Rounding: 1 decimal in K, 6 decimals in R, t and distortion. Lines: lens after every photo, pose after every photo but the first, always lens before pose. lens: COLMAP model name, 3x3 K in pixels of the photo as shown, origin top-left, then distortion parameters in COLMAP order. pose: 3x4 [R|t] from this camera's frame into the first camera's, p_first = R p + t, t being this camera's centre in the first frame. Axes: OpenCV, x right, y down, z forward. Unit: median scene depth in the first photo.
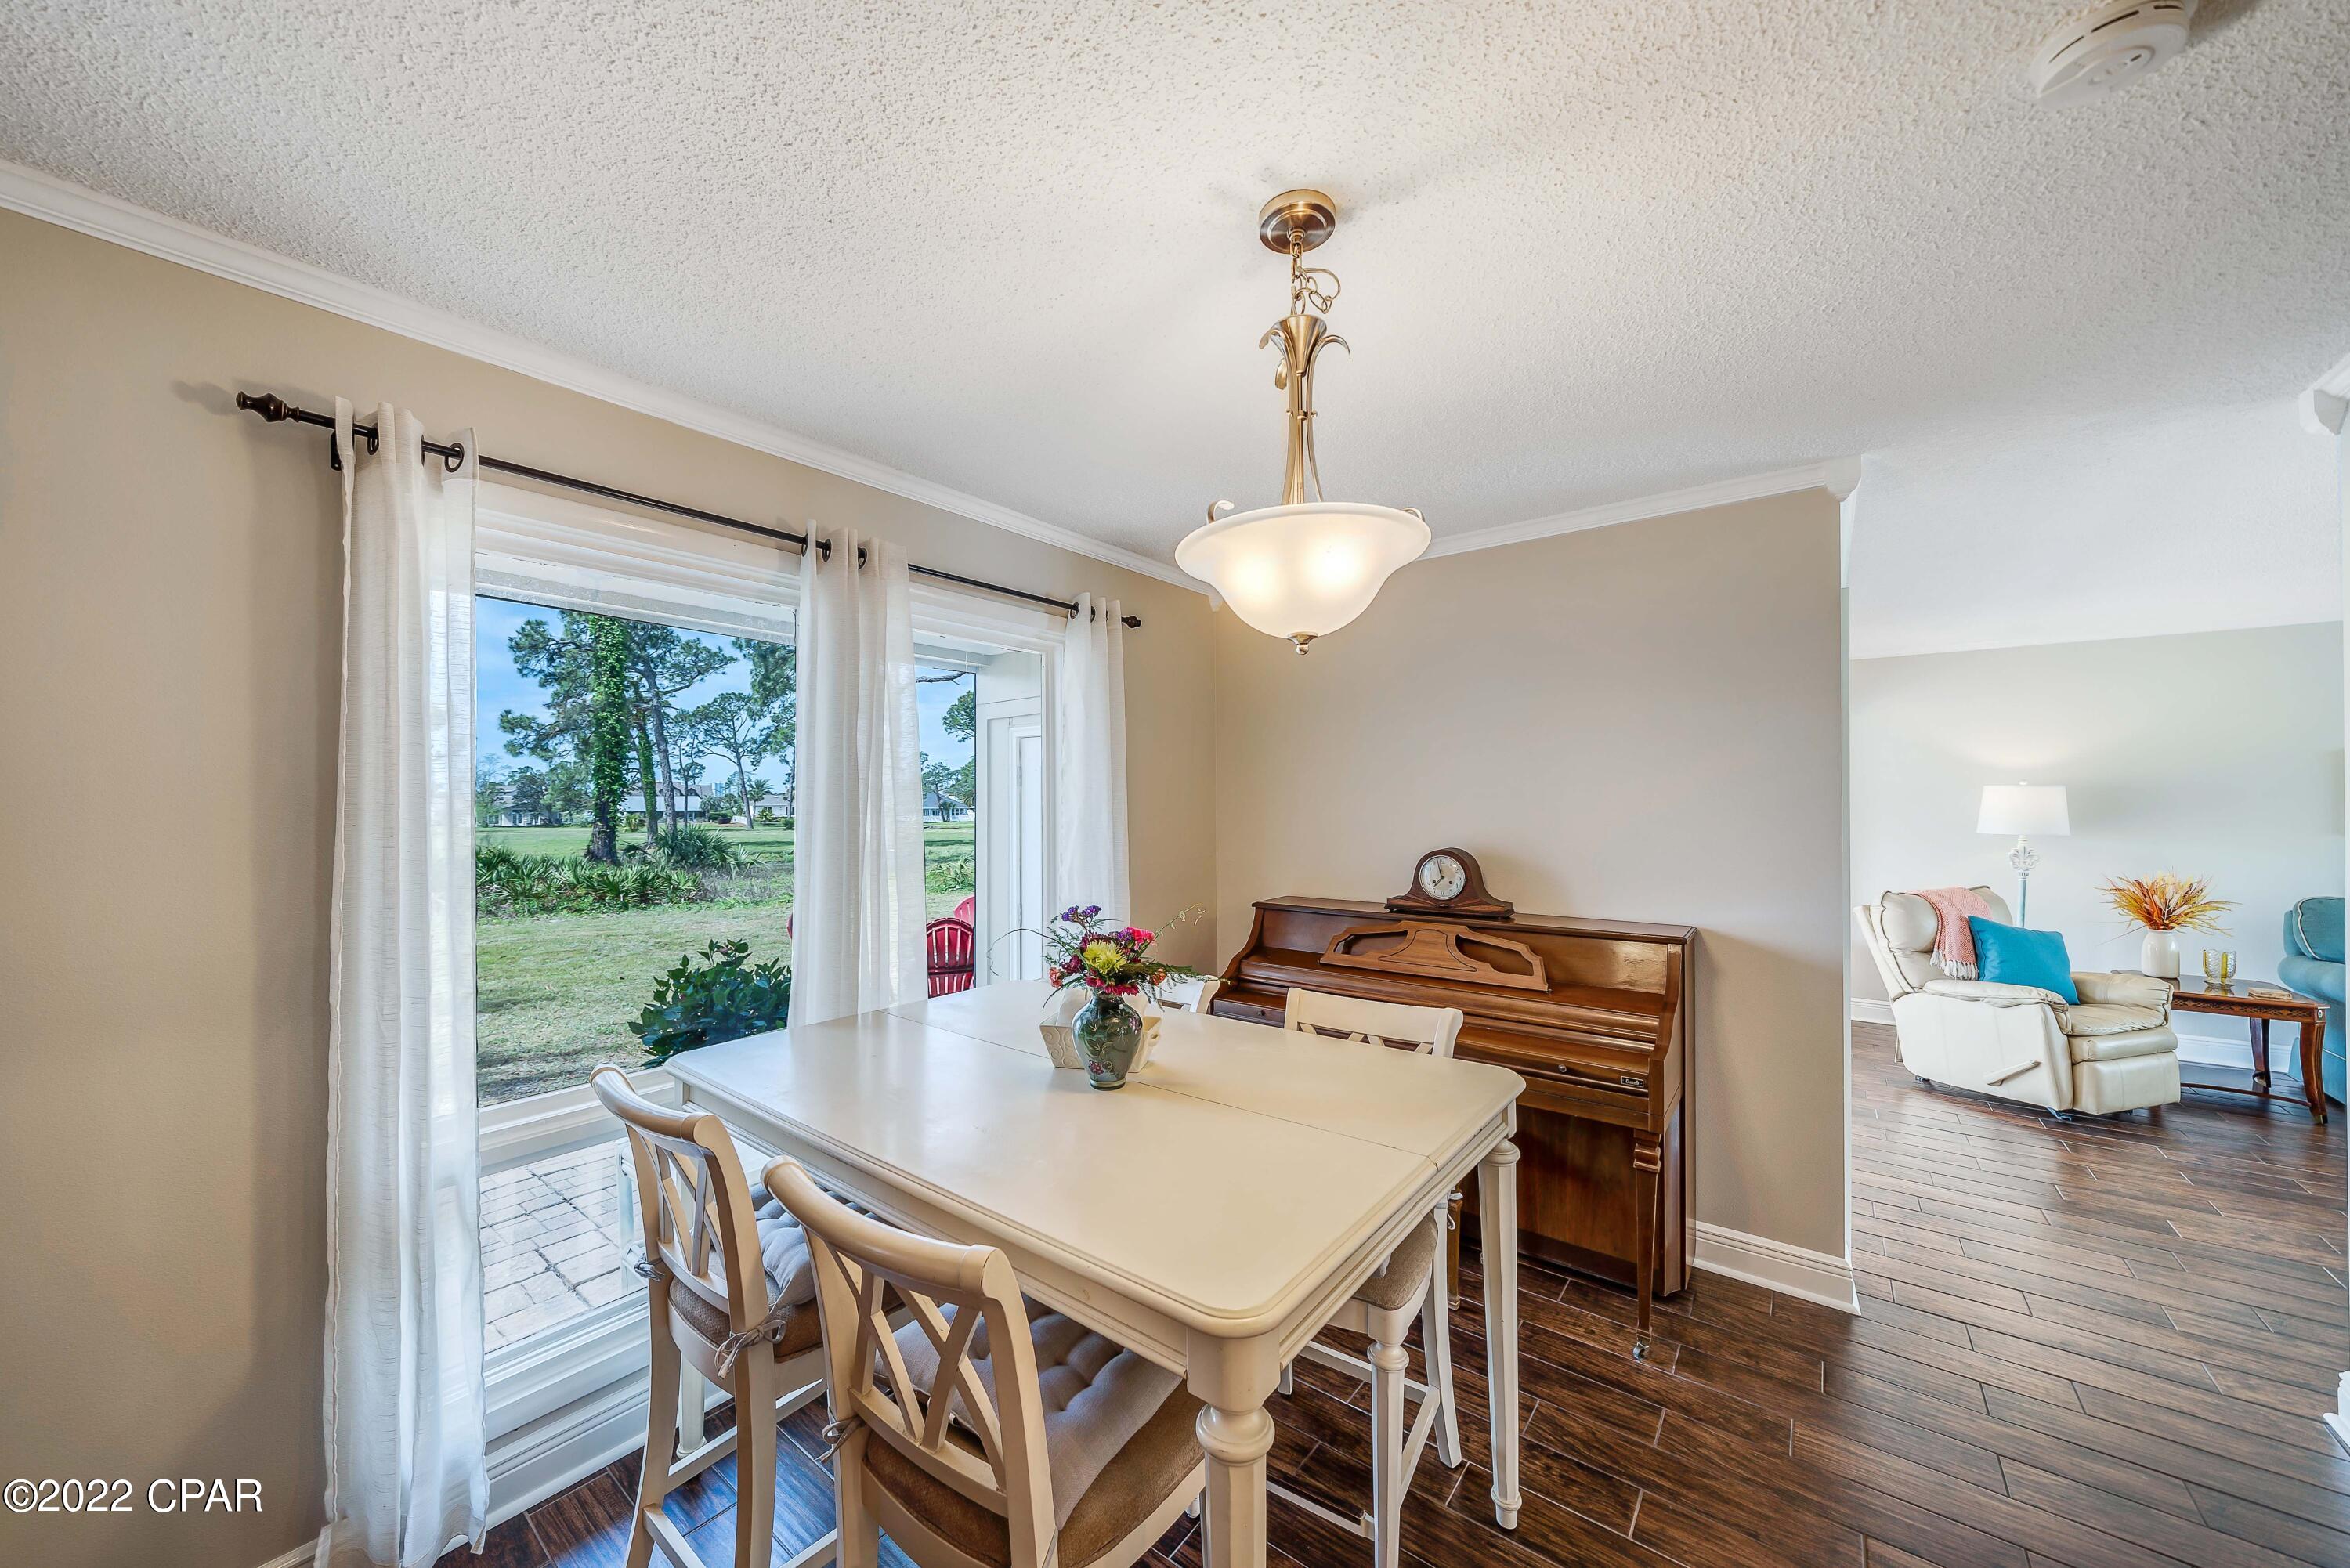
lens RADIAL K [[831.3, 0, 1164.6], [0, 831.3, 799.2], [0, 0, 1]] dist [-0.002933, -0.000176]
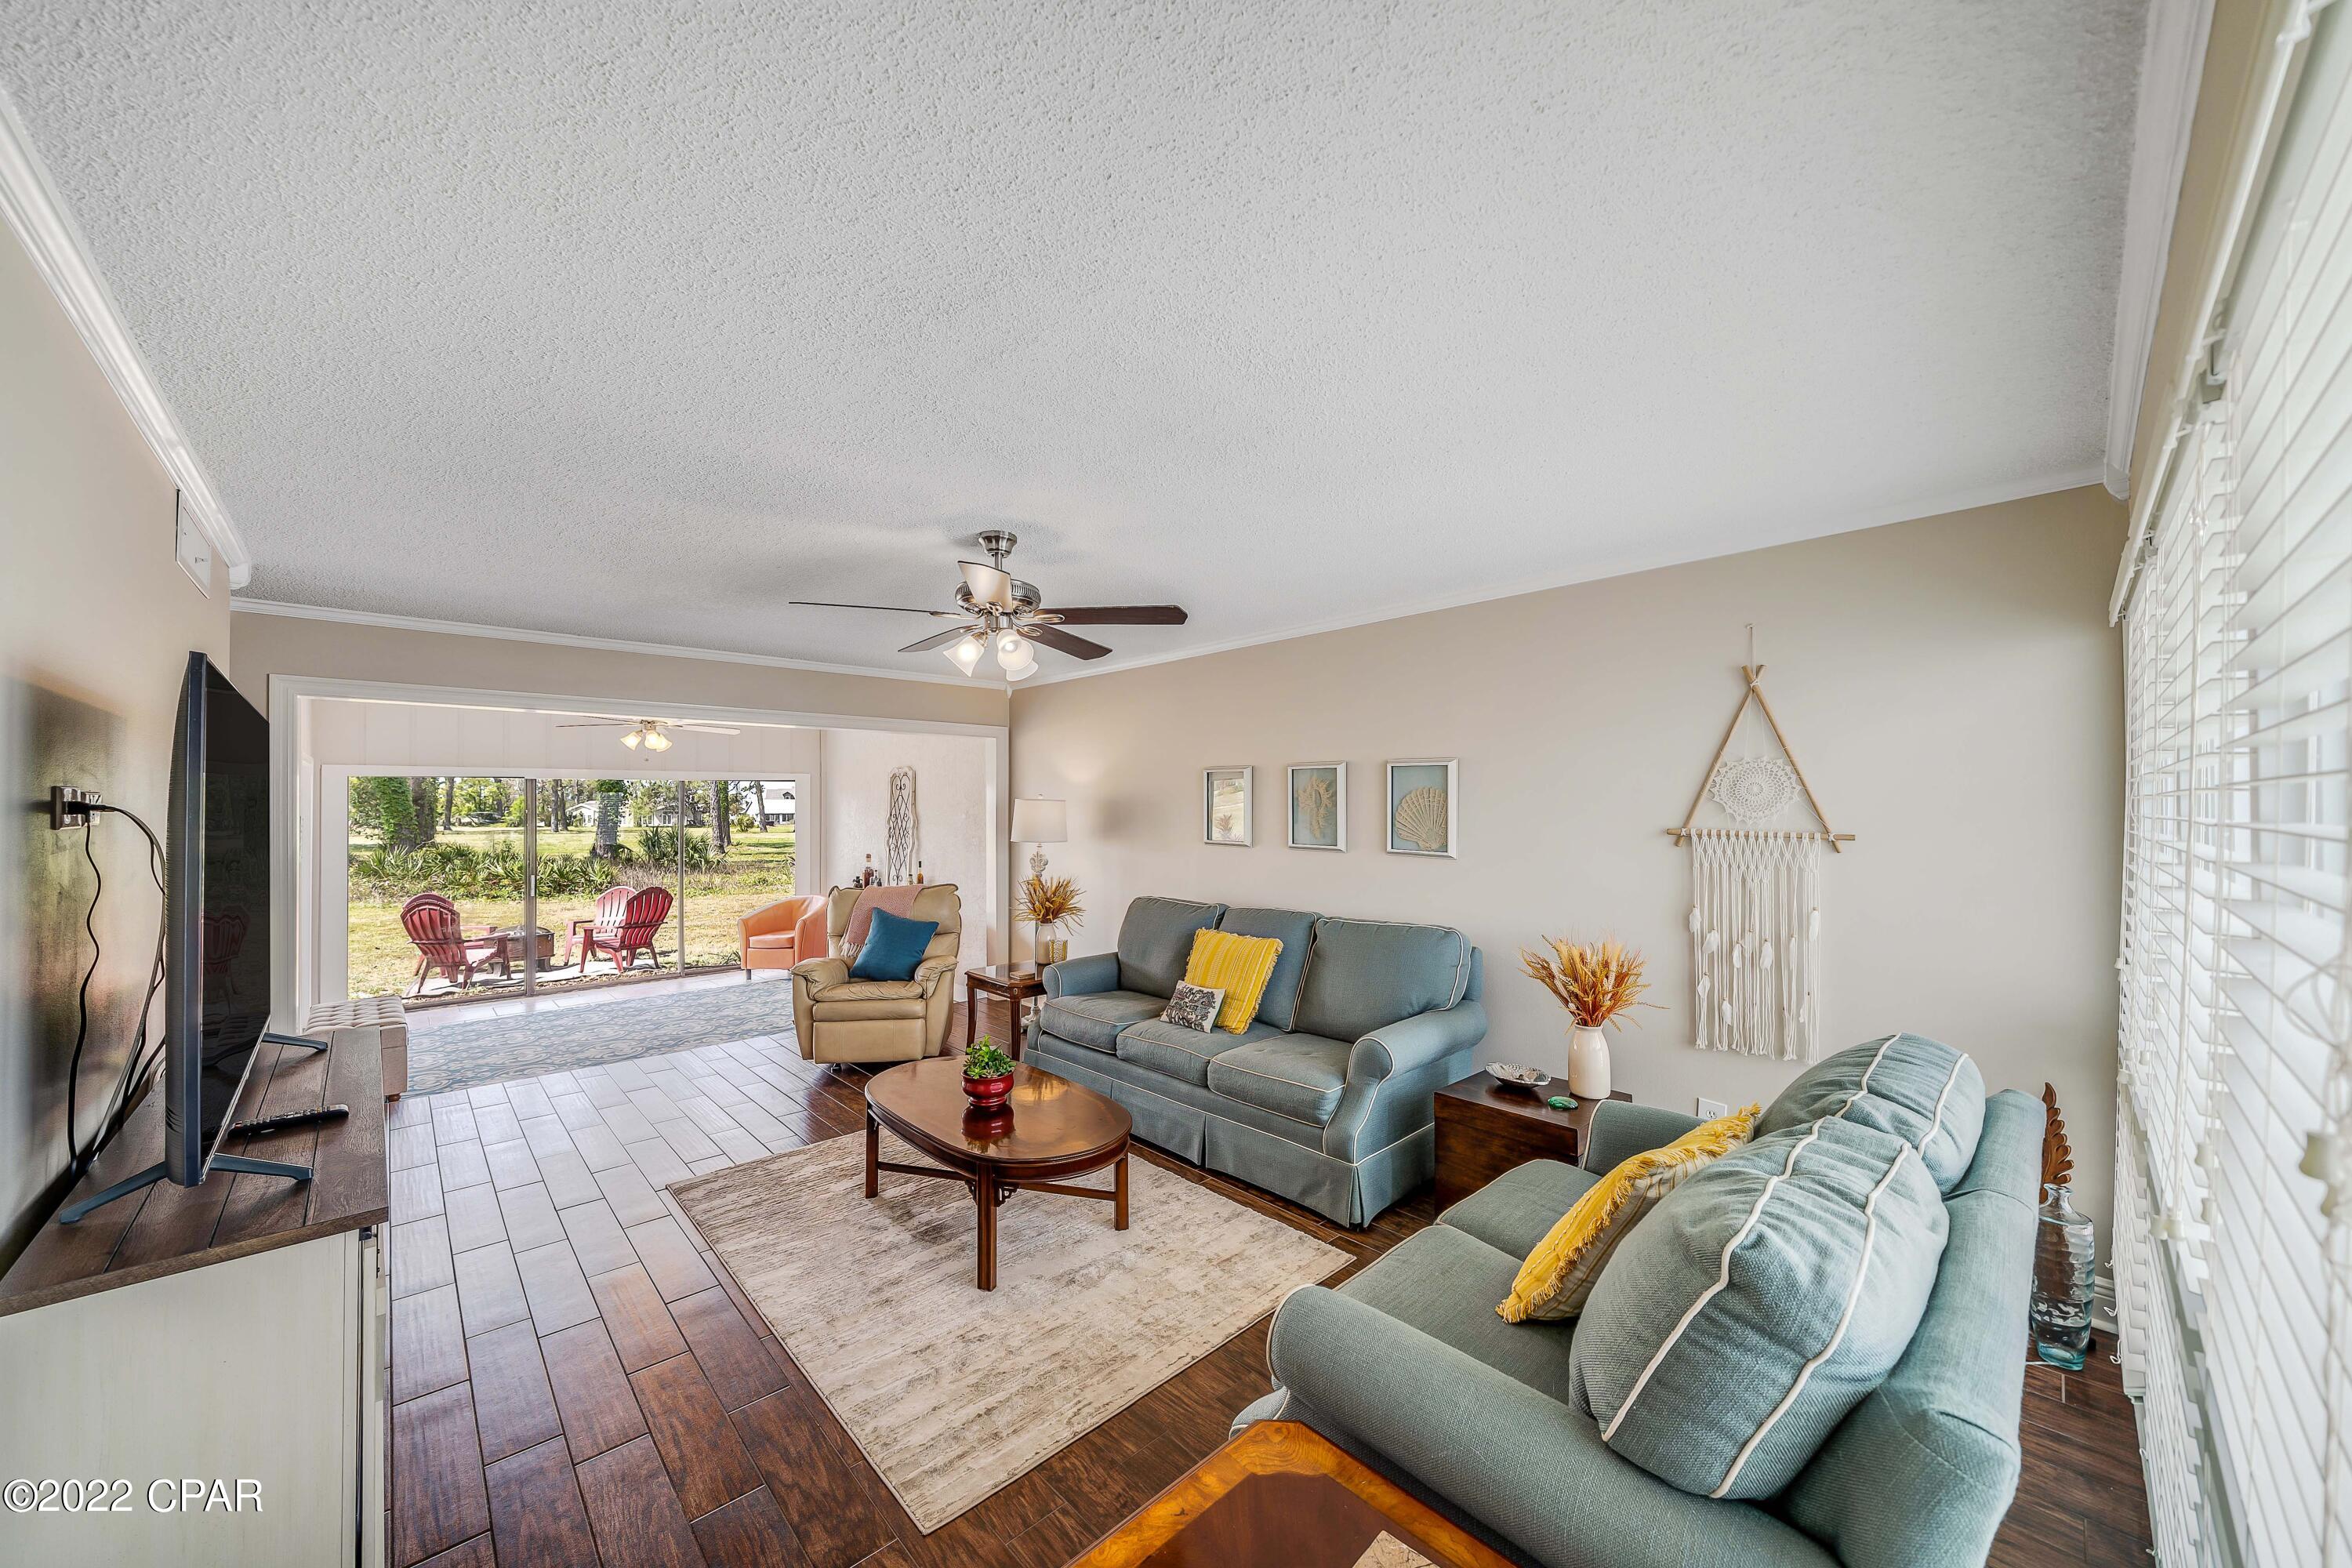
lens RADIAL K [[840.3, 0, 1160.7], [0, 840.3, 802.2], [0, 0, 1]] dist [-0.001252, -0.000191]
pose [[0.988190, 0.003127, -0.153202, 1.561628], [-0.003578, 0.999990, -0.002667, -0.009417], [0.153192, 0.003183, 0.988191, -0.146223]]
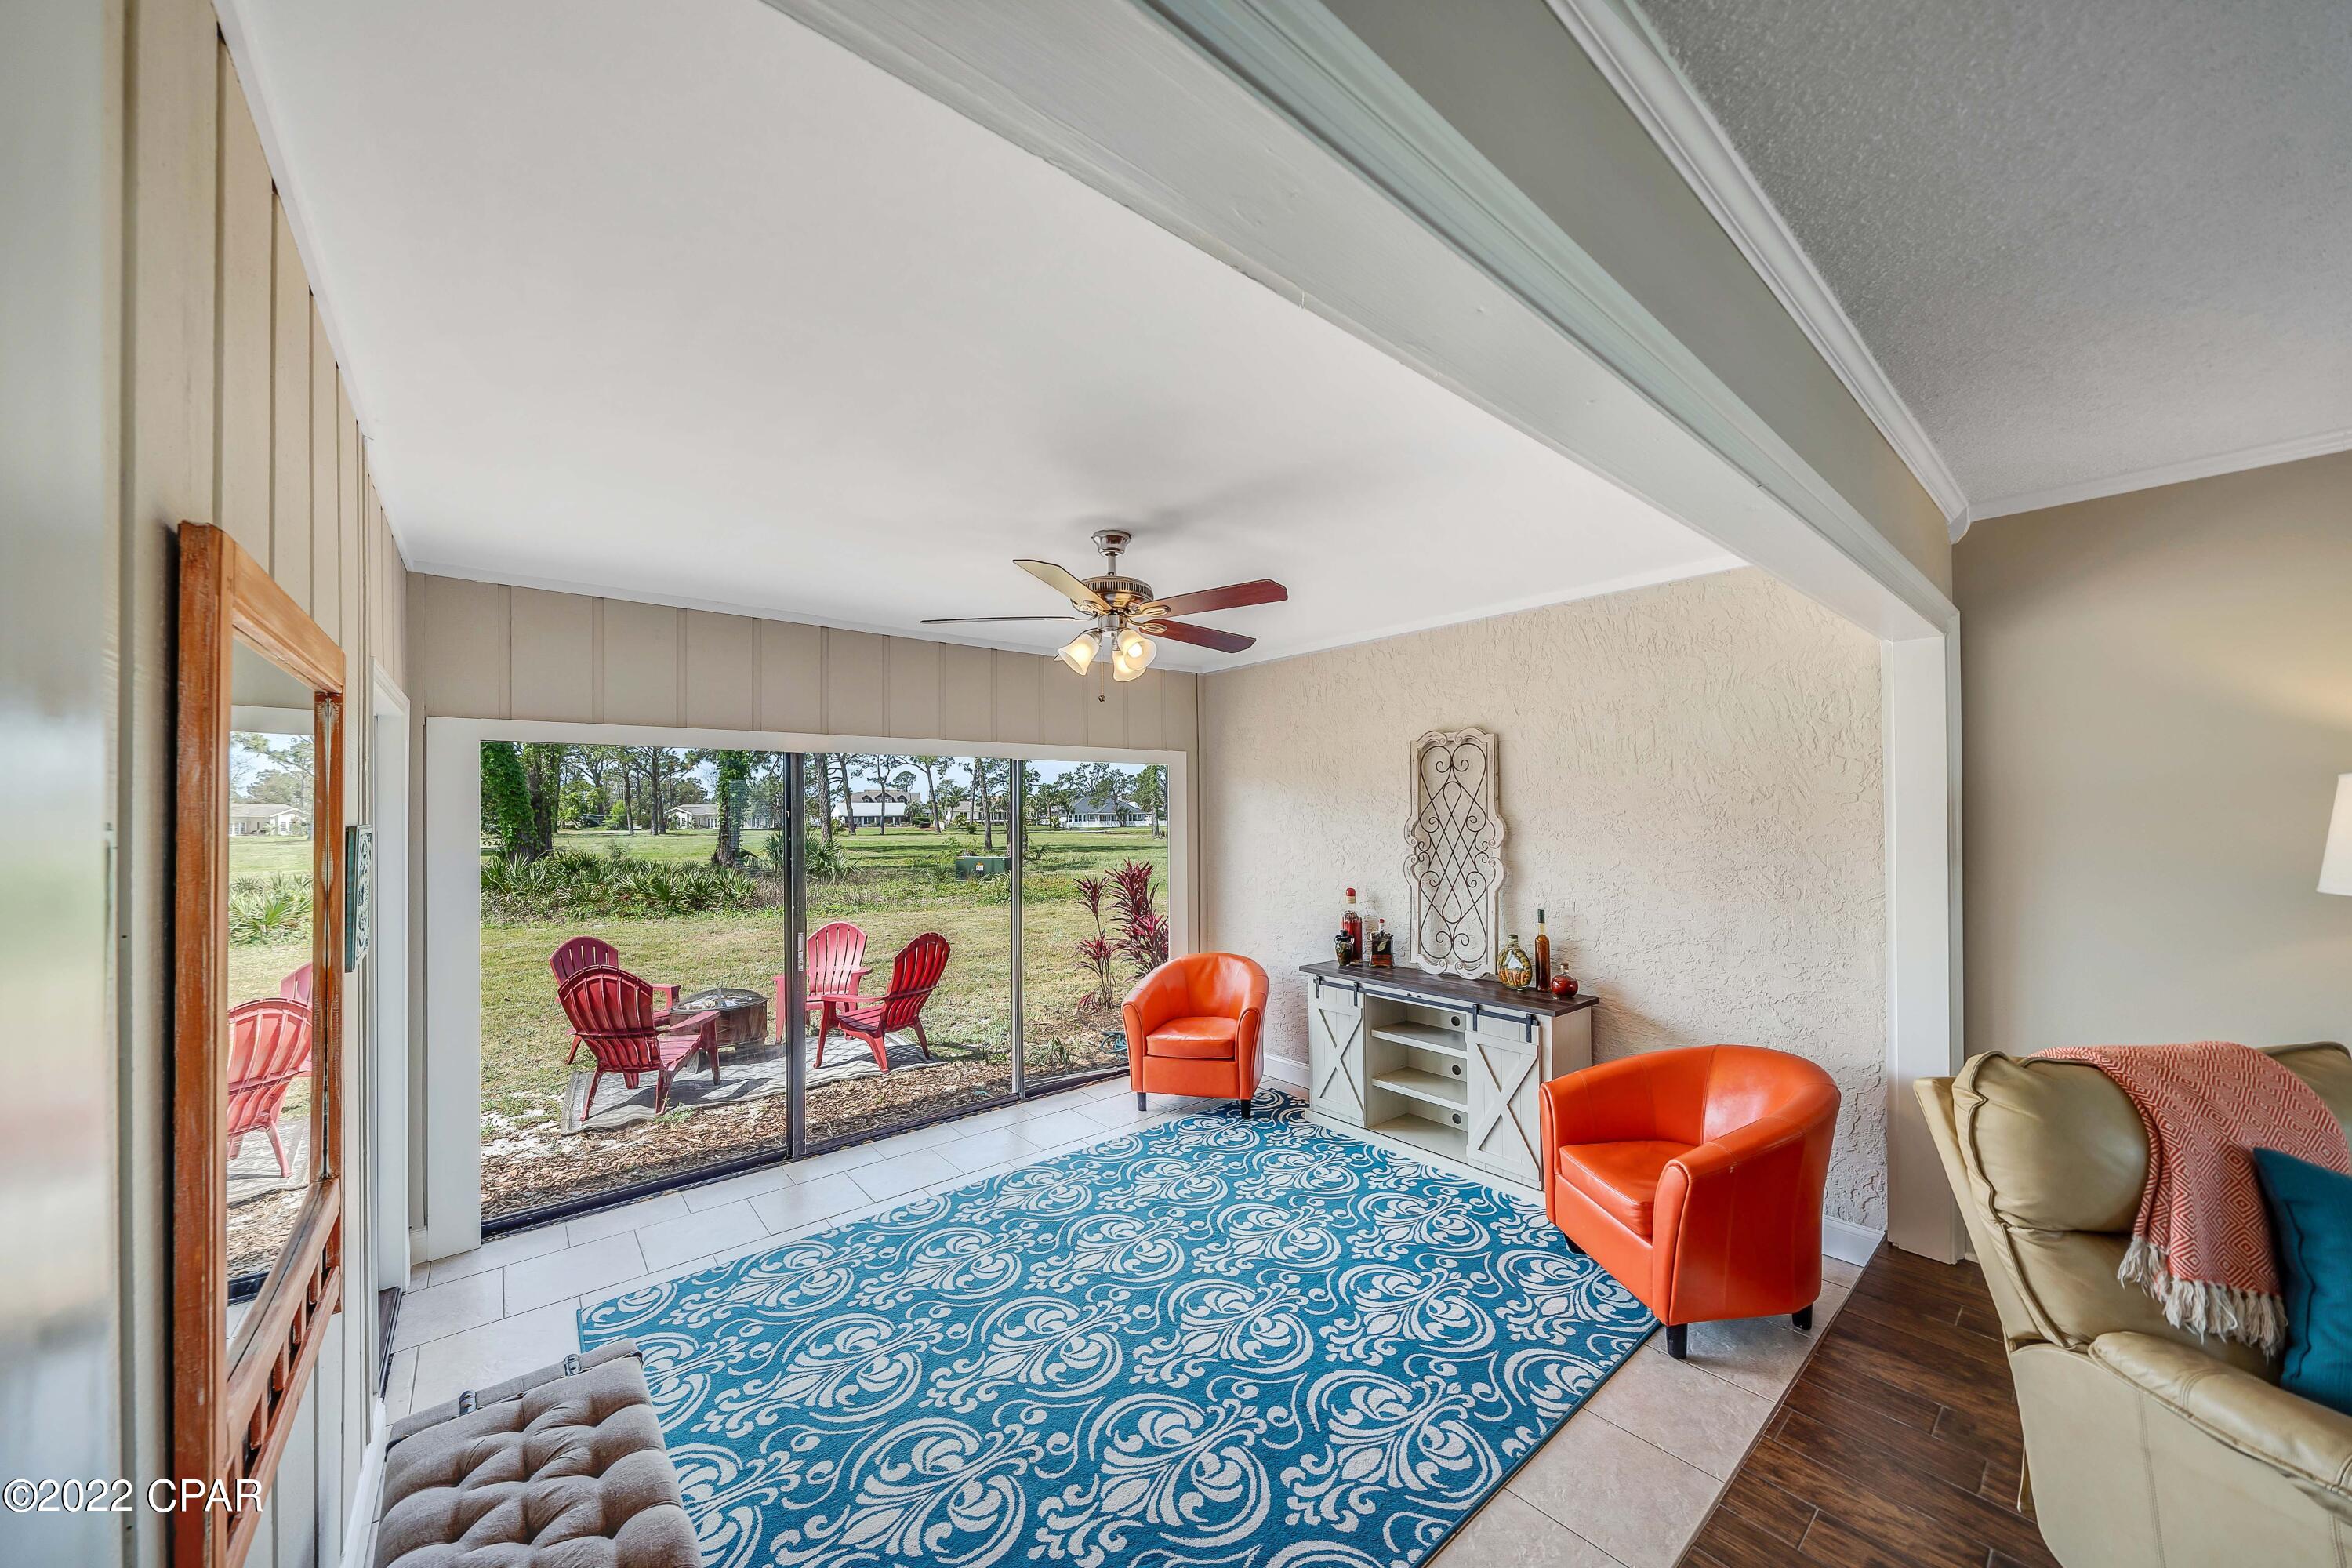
lens RADIAL K [[825.5, 0, 1174.5], [0, 825.5, 803.5], [0, 0, 1]] dist [-0.001694, 0.000041]
pose [[0.978077, -0.001260, -0.208241, 0.596948], [0.000829, 0.999997, -0.002158, -0.001838], [0.208243, 0.001938, 0.978075, 0.566602]]
